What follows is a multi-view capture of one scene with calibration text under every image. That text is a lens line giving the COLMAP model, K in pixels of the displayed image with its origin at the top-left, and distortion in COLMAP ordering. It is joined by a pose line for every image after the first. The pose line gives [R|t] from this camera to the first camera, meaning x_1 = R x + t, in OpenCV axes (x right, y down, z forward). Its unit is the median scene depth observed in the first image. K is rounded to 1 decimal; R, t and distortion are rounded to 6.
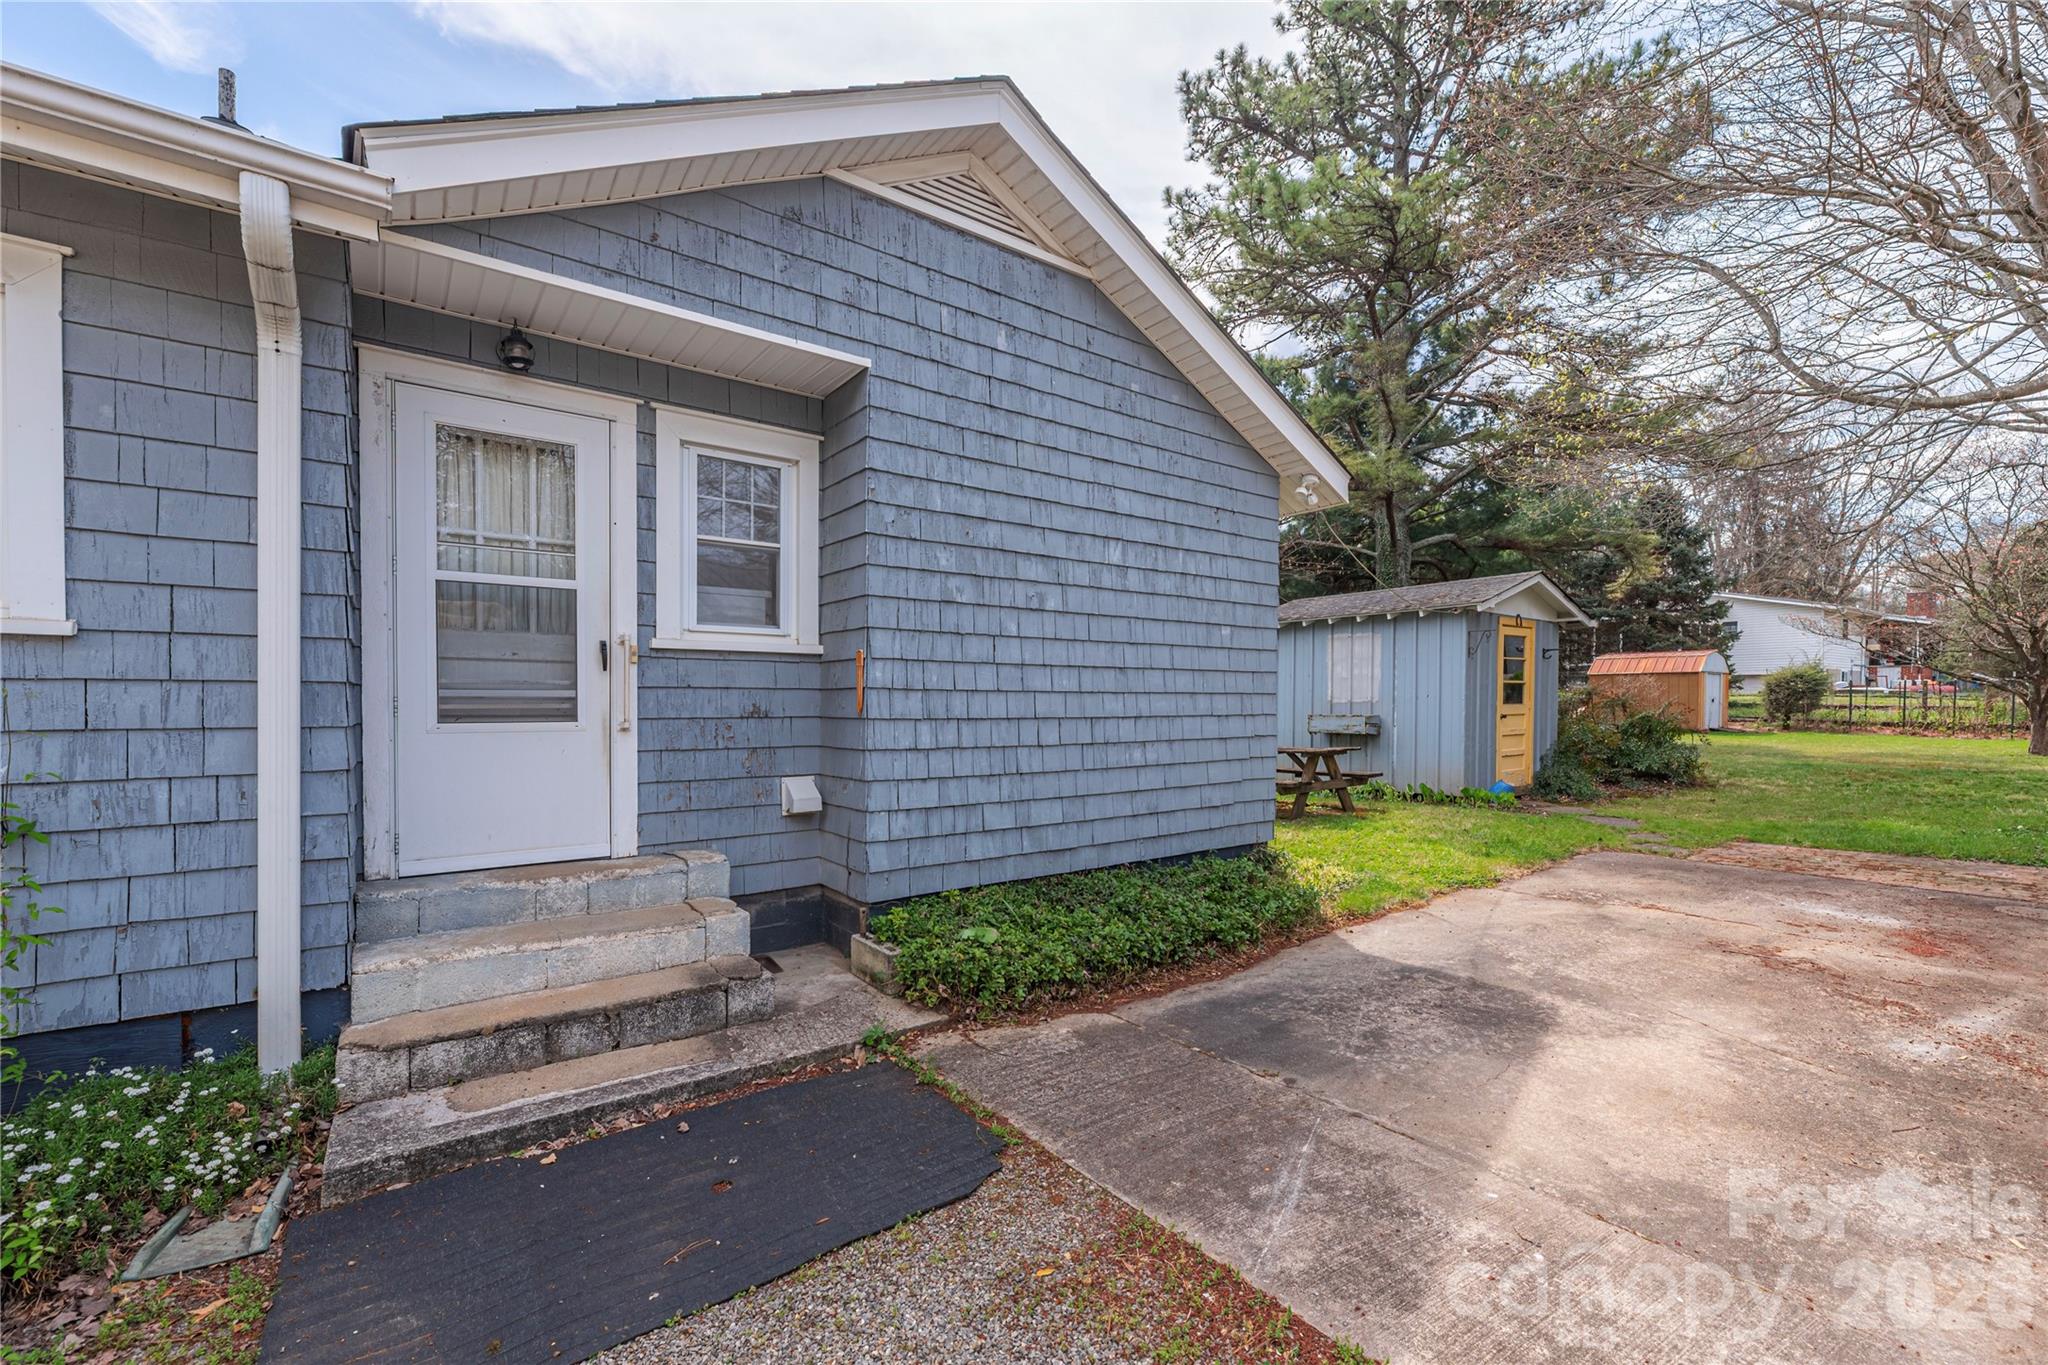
lens RADIAL K [[838.9, 0, 1033.1], [0, 838.9, 720.8], [0, 0, 1]] dist [0.001854, 0.000222]
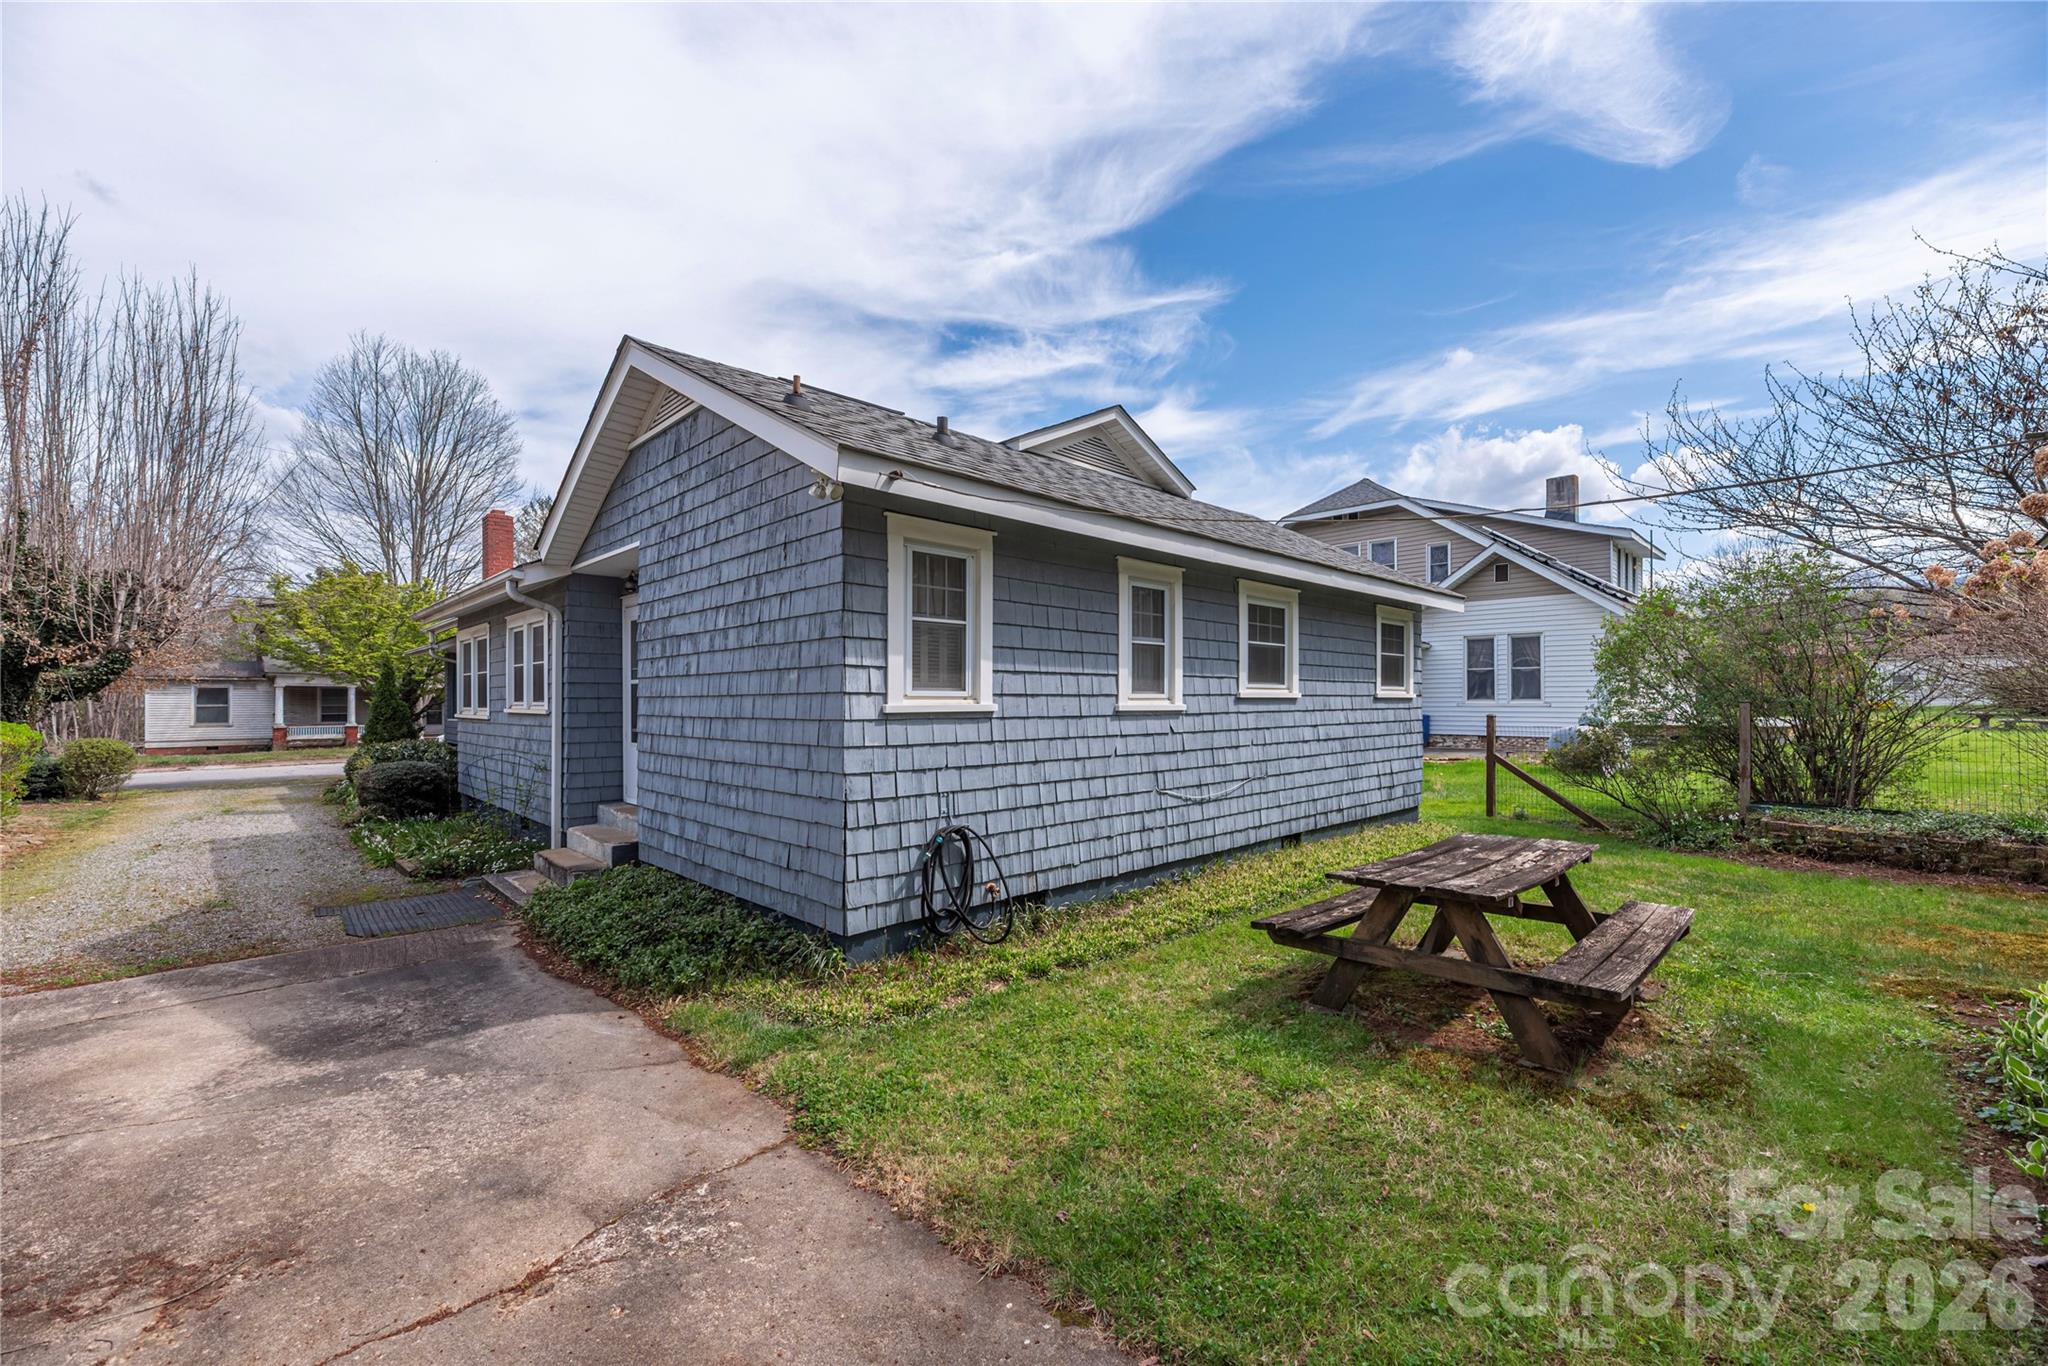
lens RADIAL K [[838.9, 0, 1033.8], [0, 838.9, 689.2], [0, 0, 1]] dist [0.001854, 0.000222]
pose [[0.129062, -0.015479, -0.991516, 0.826999], [-0.025297, 0.999501, -0.018897, -0.058214], [0.991314, 0.027521, 0.128606, 0.815642]]
